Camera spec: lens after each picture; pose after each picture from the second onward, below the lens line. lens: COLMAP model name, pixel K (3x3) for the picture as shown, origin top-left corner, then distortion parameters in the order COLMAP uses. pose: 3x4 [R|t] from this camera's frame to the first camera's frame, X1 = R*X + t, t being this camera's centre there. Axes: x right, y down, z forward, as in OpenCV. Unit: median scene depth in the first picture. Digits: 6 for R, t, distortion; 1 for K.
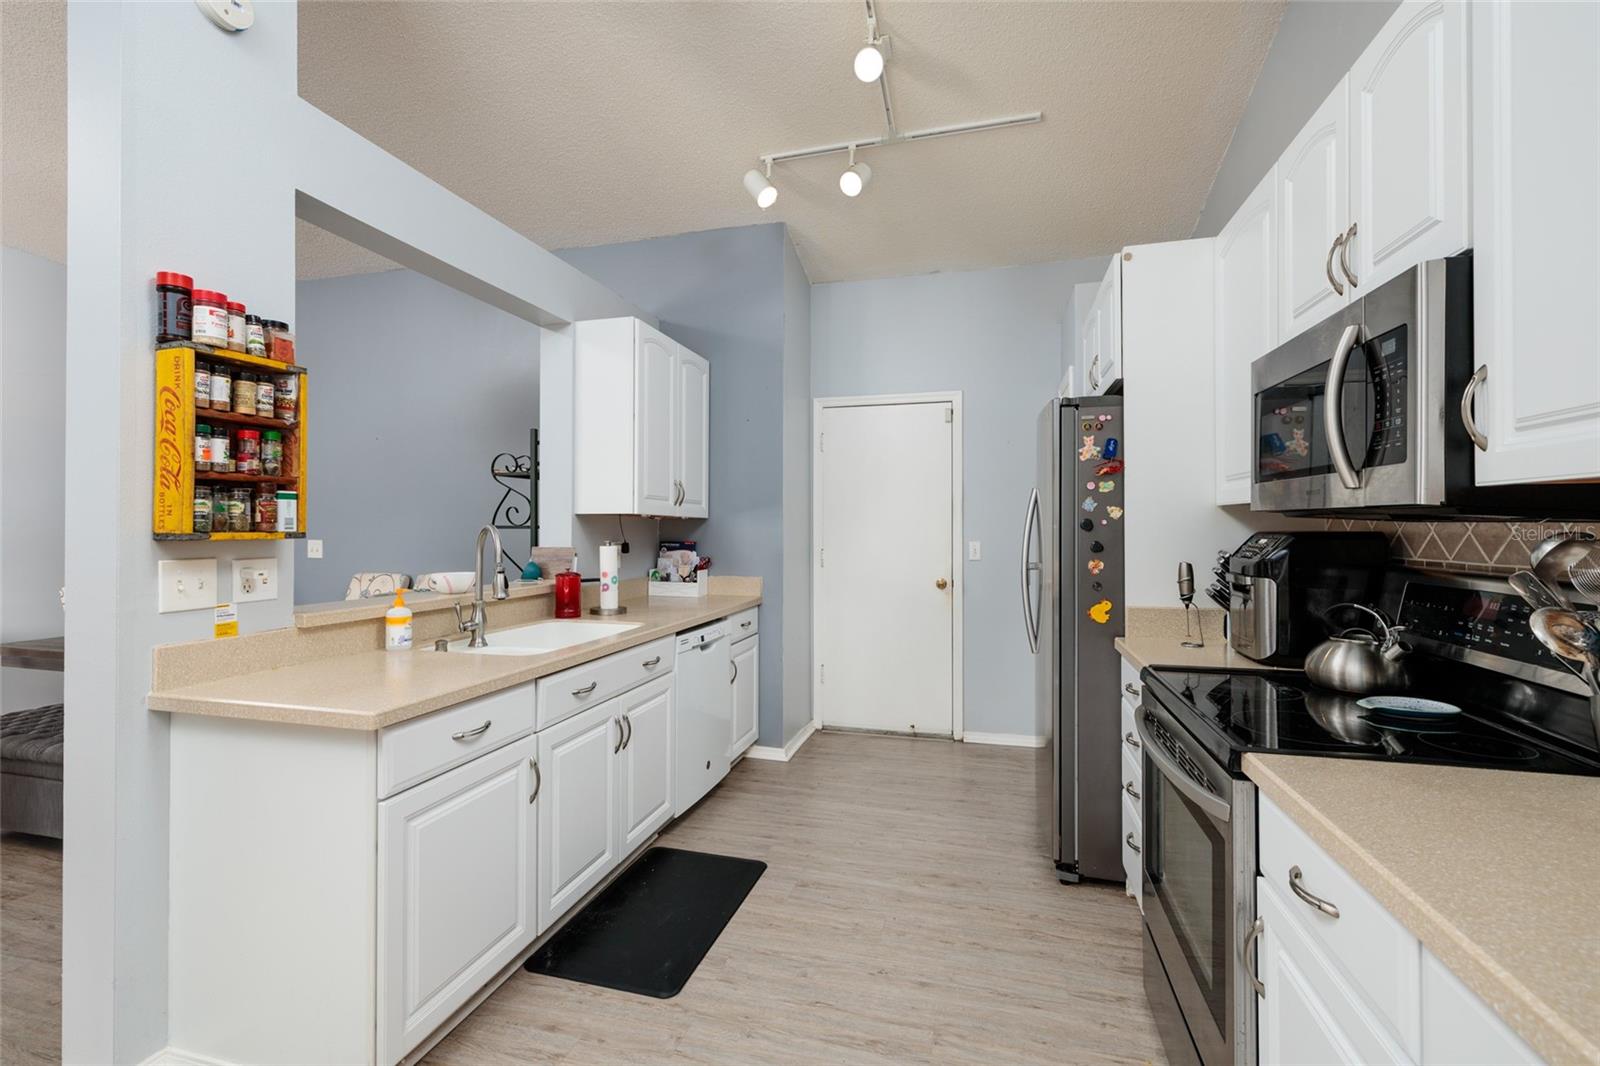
lens RADIAL K [[695.1, 0, 795.7], [0, 695.1, 524.8], [0, 0, 1]] dist [0.001601, 0.000563]
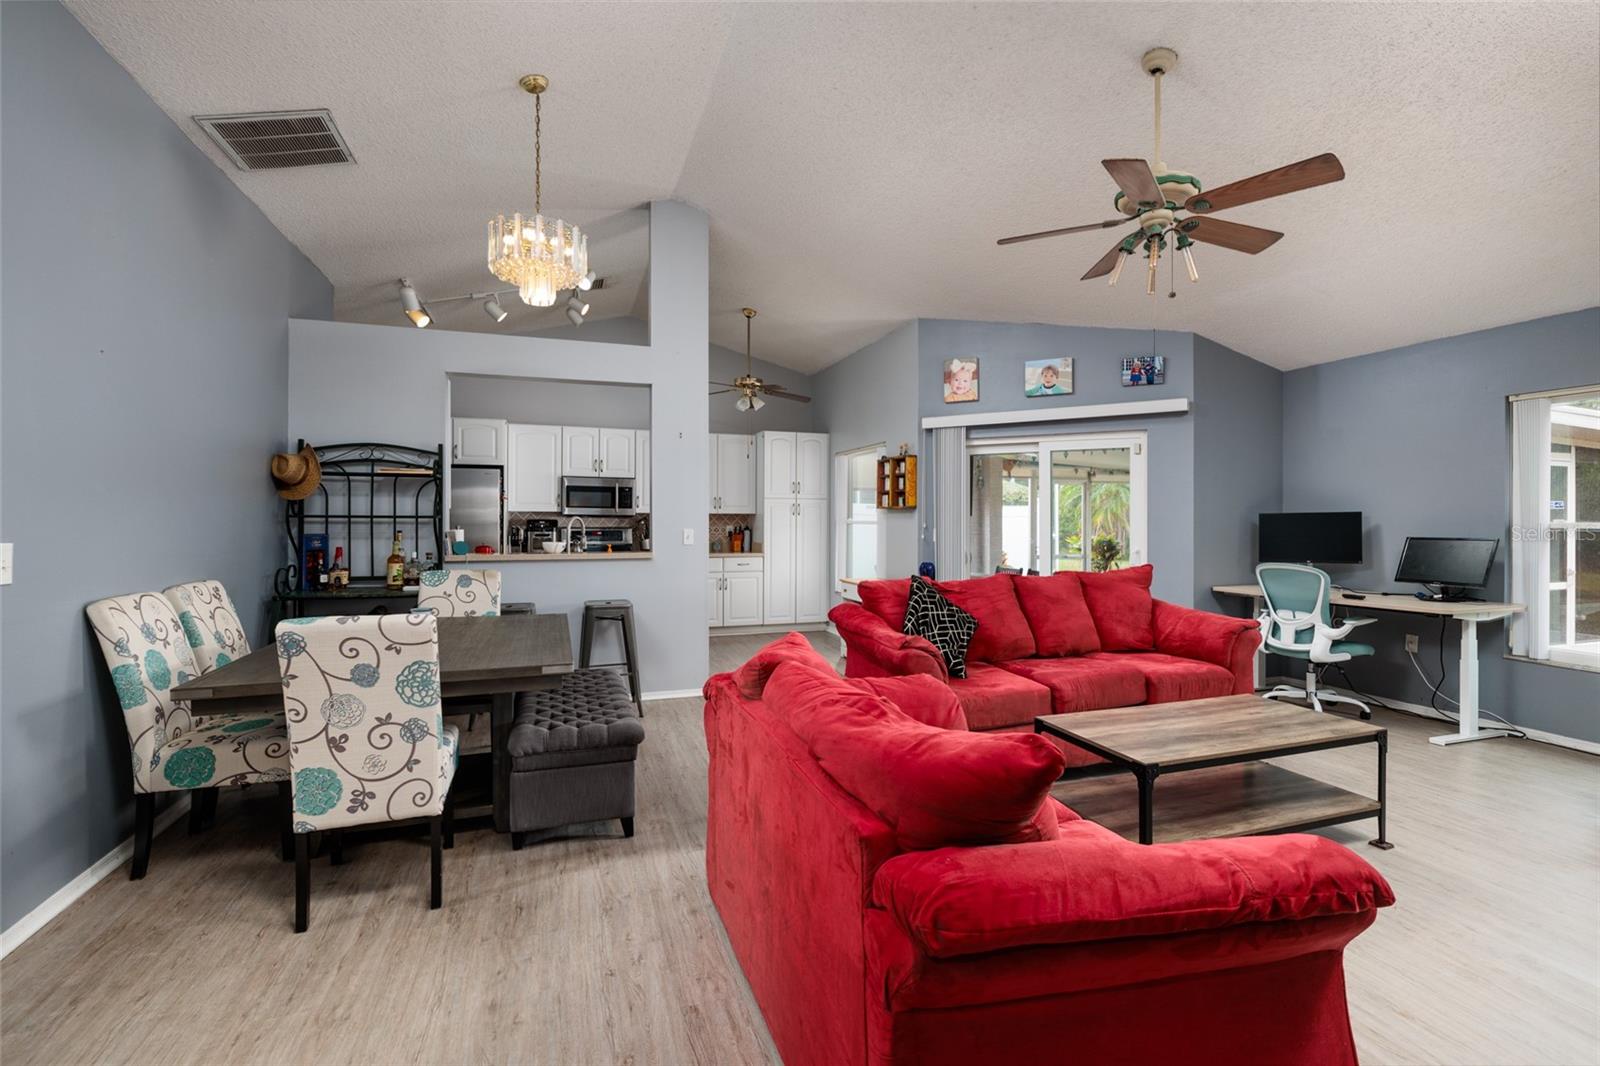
lens RADIAL K [[733.6, 0, 800.0], [0, 733.6, 533.0], [0, 0, 1]] dist [0.000299, 0.000004]
pose [[-0.560755, -0.006955, 0.827953, -3.476172], [-0.005057, 0.999975, 0.004974, 0.058988], [-0.827967, -0.001398, -0.560776, 2.170541]]
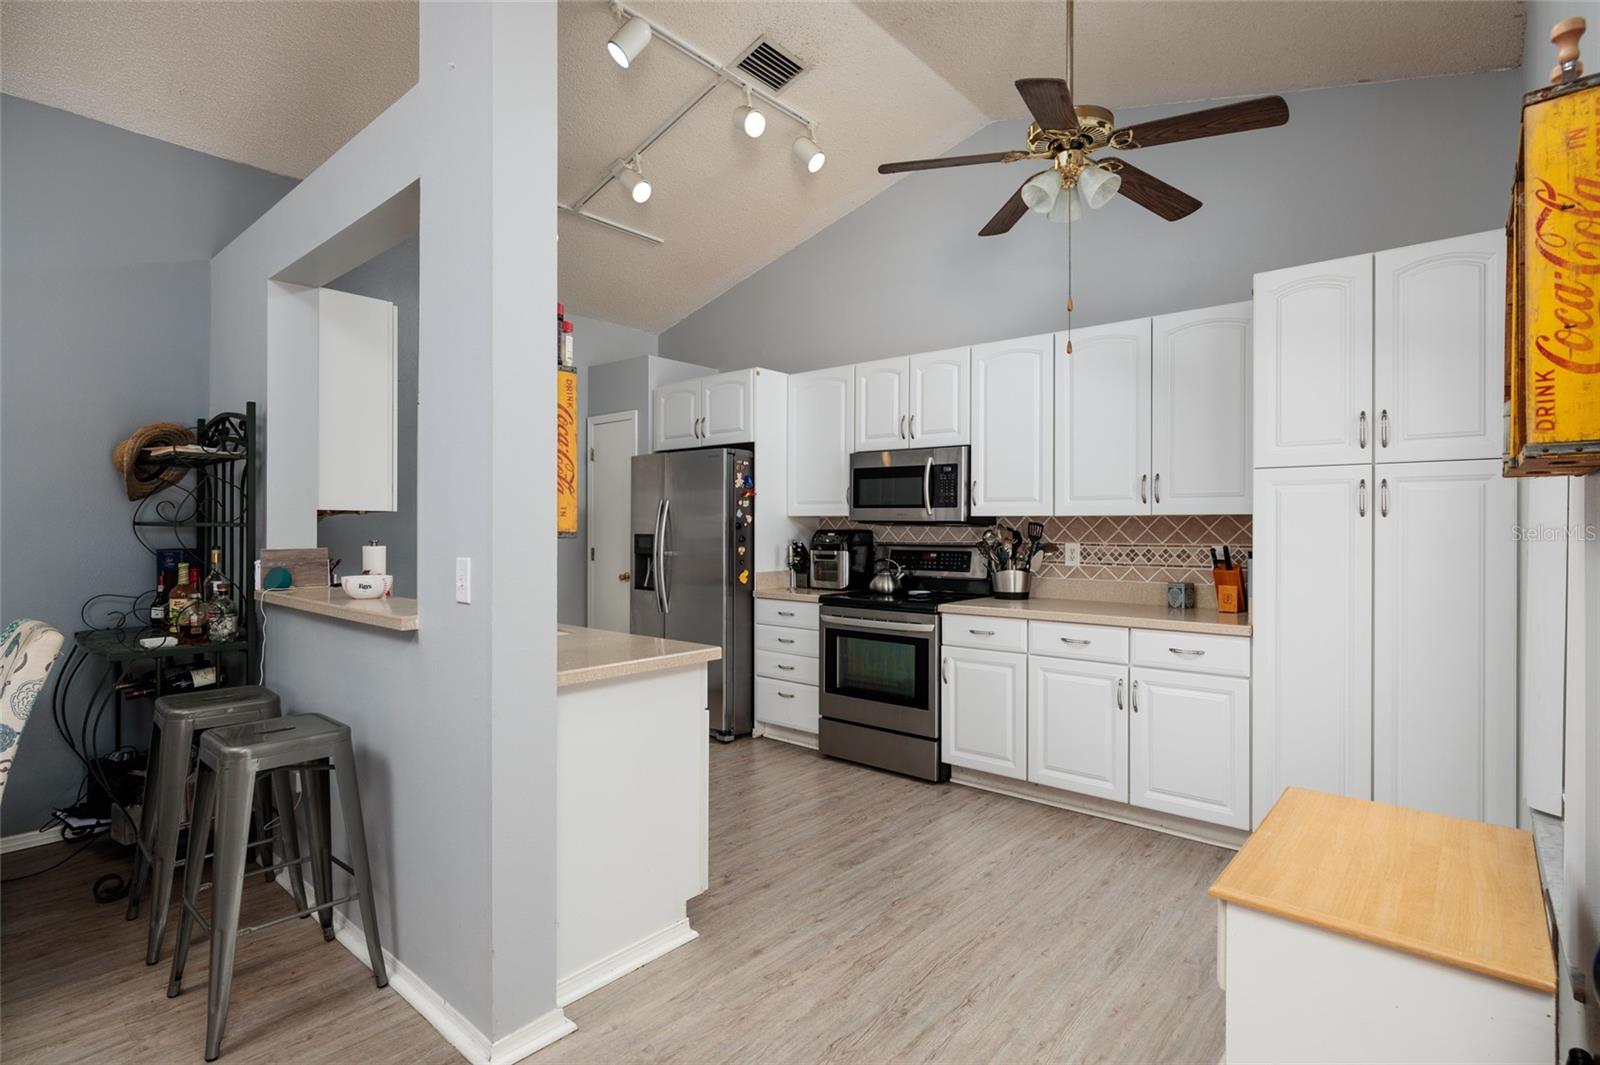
lens RADIAL K [[784.8, 0, 794.4], [0, 784.8, 526.8], [0, 0, 1]] dist [0.000442, 0.000084]
pose [[0.430057, 0.002098, 0.902799, -1.637464], [-0.006511, 0.999978, 0.000777, 0.000419], [-0.902778, -0.006213, 0.430061, 0.081112]]
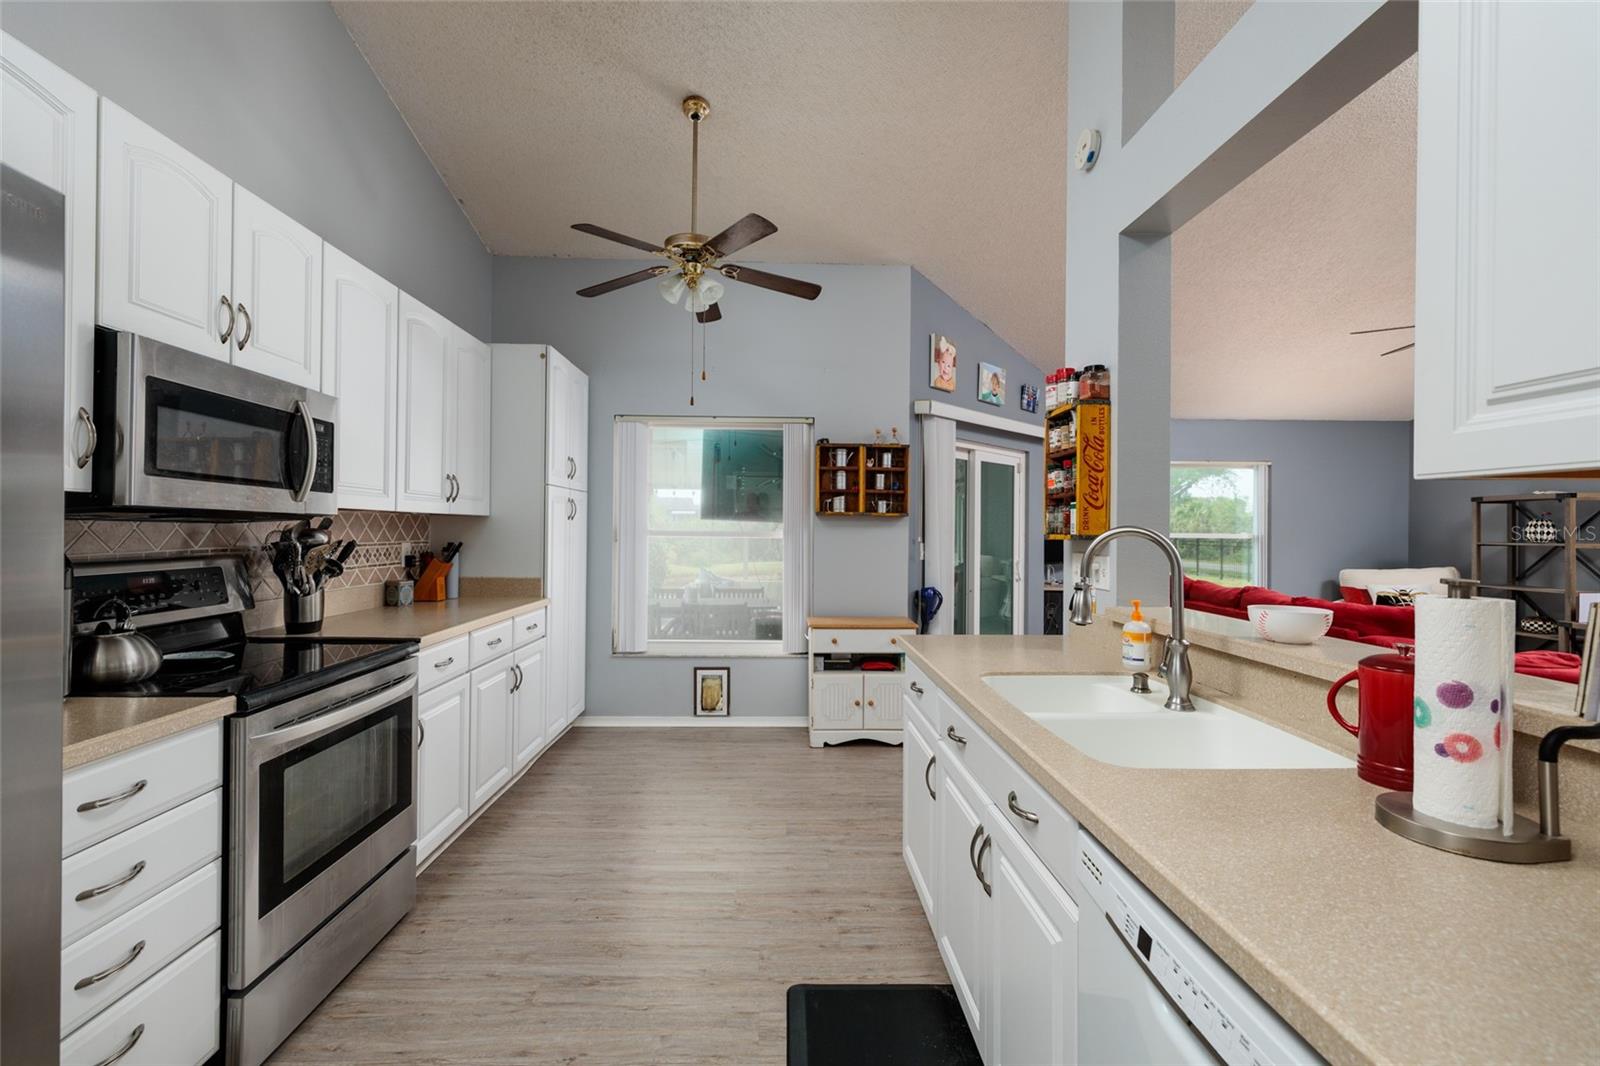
lens RADIAL K [[695.1, 0, 795.7], [0, 695.1, 524.8], [0, 0, 1]] dist [0.001601, 0.000563]
pose [[-0.954133, -0.004973, -0.299342, 0.126994], [-0.001666, 0.999935, -0.011303, 0.013950], [0.299379, -0.010285, -0.954079, 2.014149]]
